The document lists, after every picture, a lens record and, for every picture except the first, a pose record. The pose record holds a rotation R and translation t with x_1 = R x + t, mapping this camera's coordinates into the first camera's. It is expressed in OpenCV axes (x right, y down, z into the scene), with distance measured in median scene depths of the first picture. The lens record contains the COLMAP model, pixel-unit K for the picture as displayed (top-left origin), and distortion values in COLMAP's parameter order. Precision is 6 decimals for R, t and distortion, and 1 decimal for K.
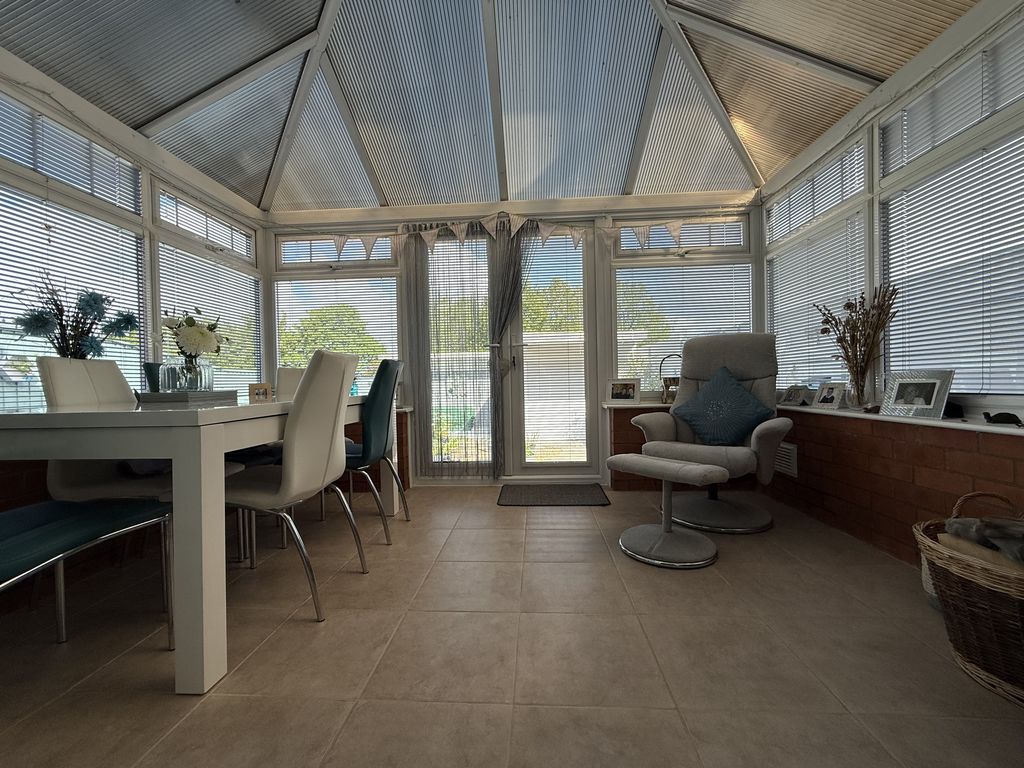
lens RADIAL K [[405.5, 0, 509.5], [0, 405.5, 383.5], [0, 0, 1]] dist [-0.001644, 0.000214]
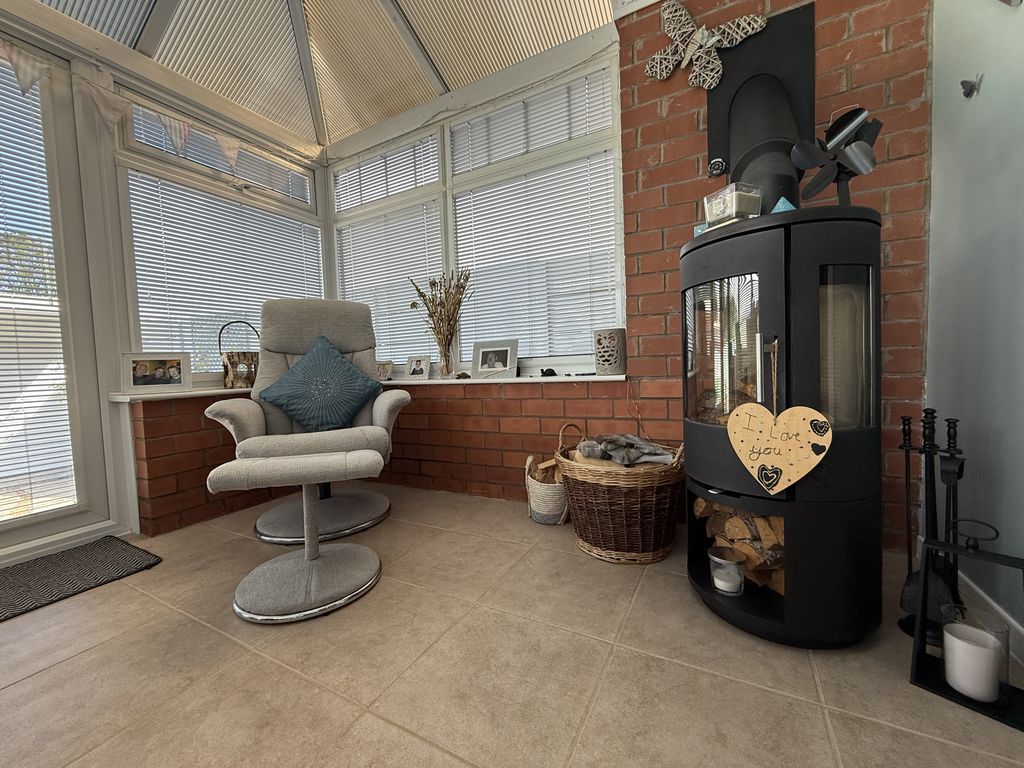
lens RADIAL K [[405.5, 0, 504.3], [0, 405.5, 384.7], [0, 0, 1]] dist [-0.001644, 0.000214]
pose [[0.422559, -0.039148, 0.905490, -0.073185], [0.035663, 0.999011, 0.026549, 0.053433], [-0.905634, 0.021074, 0.423537, 0.345356]]
